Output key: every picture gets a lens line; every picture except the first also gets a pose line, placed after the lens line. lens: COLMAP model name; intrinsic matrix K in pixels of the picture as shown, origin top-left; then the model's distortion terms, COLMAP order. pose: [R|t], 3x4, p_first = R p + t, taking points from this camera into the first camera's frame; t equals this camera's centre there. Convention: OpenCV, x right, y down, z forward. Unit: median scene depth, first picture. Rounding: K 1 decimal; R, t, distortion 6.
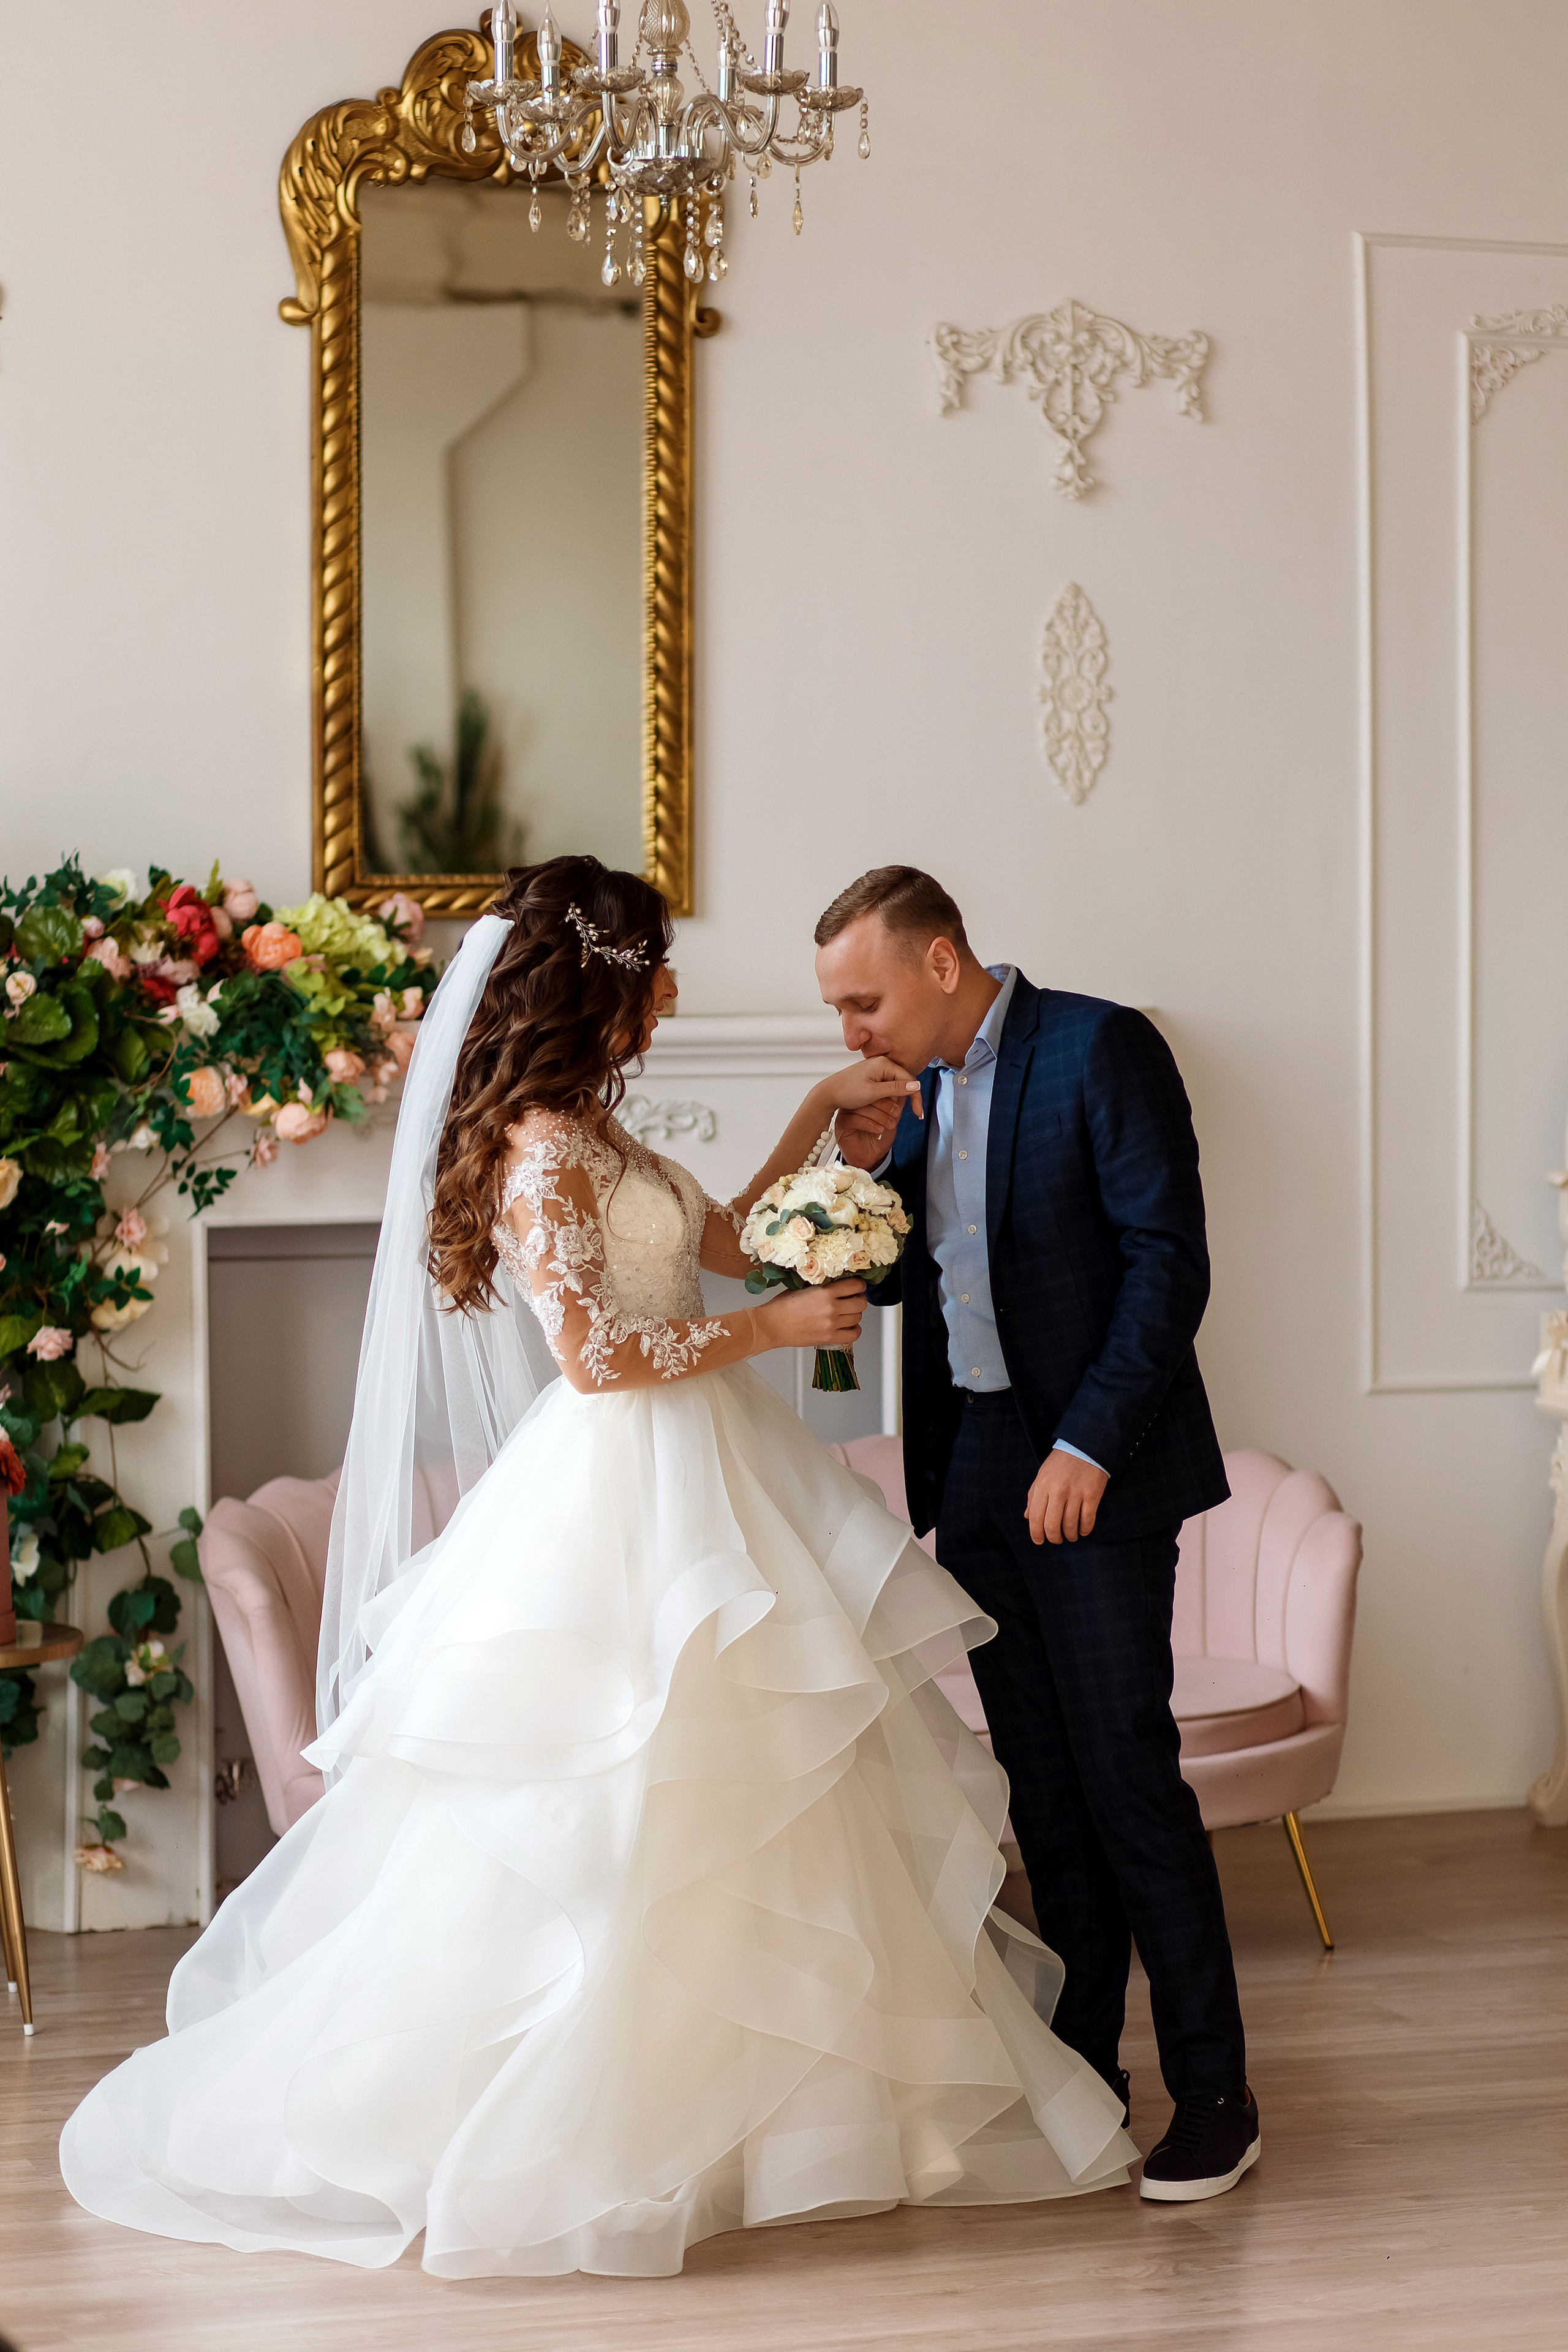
lens RADIAL K [[5721.0, 0, 841.8], [0, 5721.0, 1177.0], [0, 0, 1]] dist [-0.046573, 0.247614]
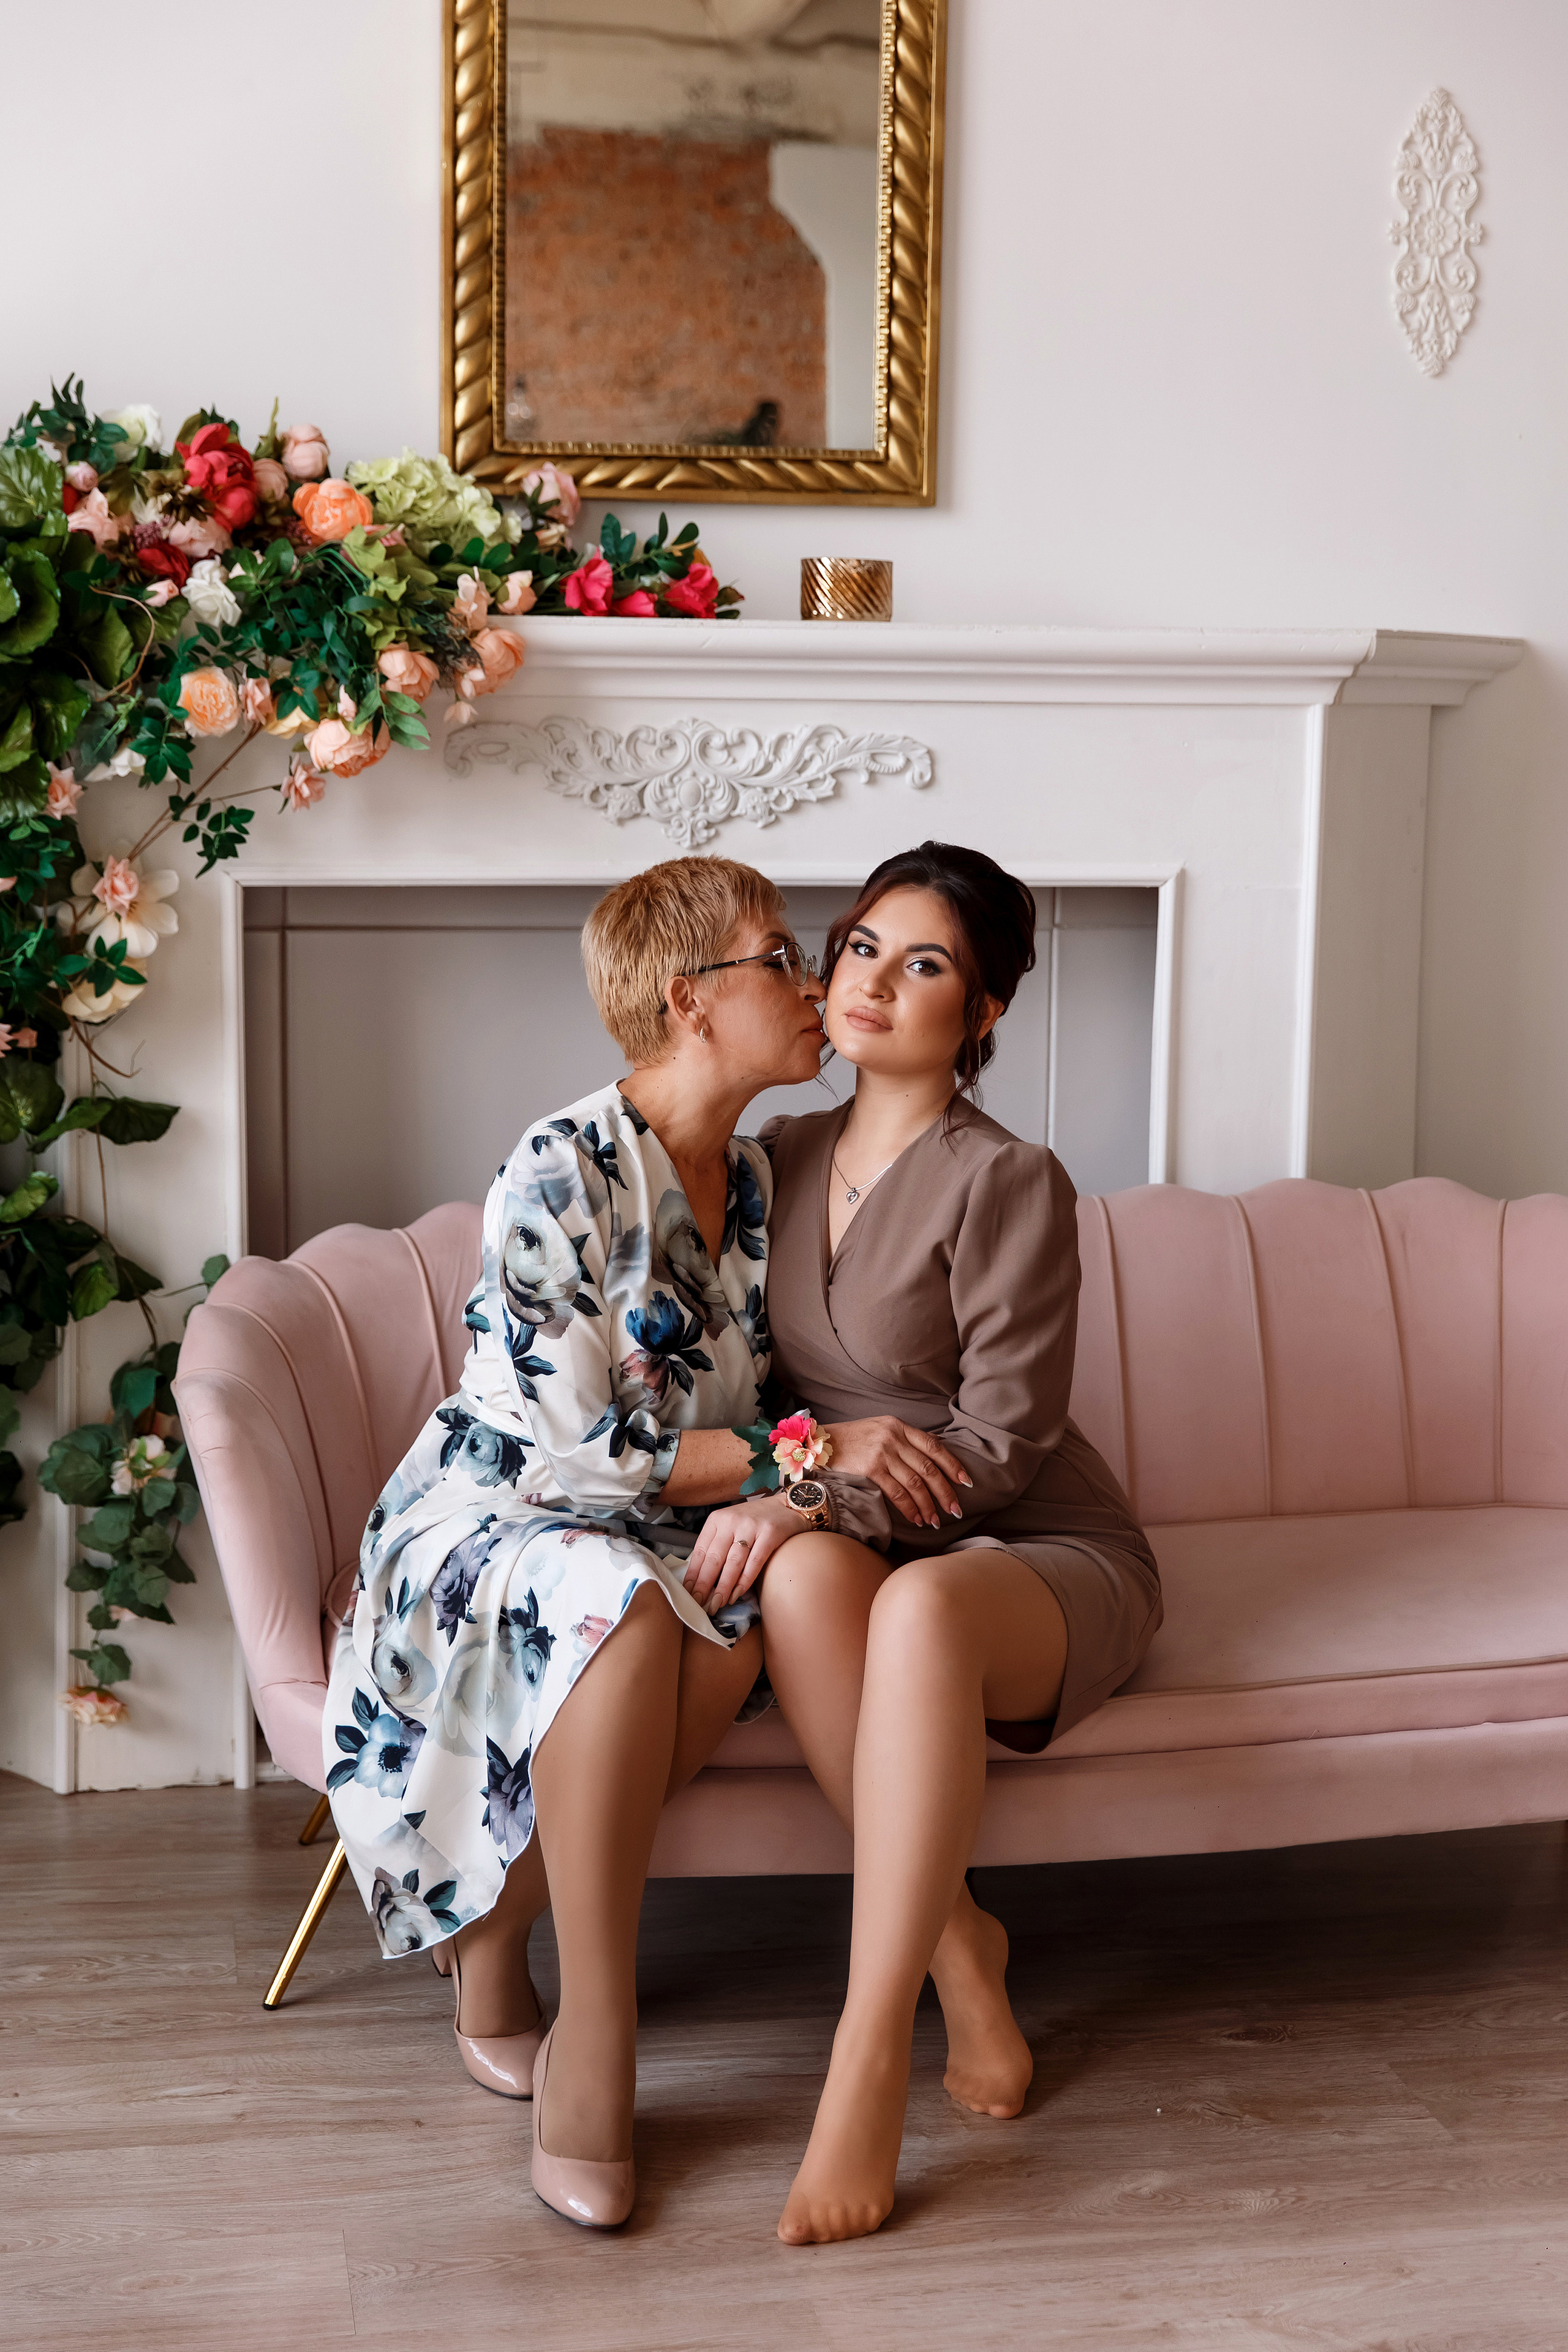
lens RADIAL K [[3334.6, 0, 783.2], [0, 3334.6, 1134.4], [0, 0, 1]] dist [0.006904, -0.027682]
pose [[0.989775, 0.035533, -0.138143, 0.021414], [-0.023856, 0.996071, 0.085282, 0.002088], [0.140630, -0.081114, 0.986734, 0.576893]]
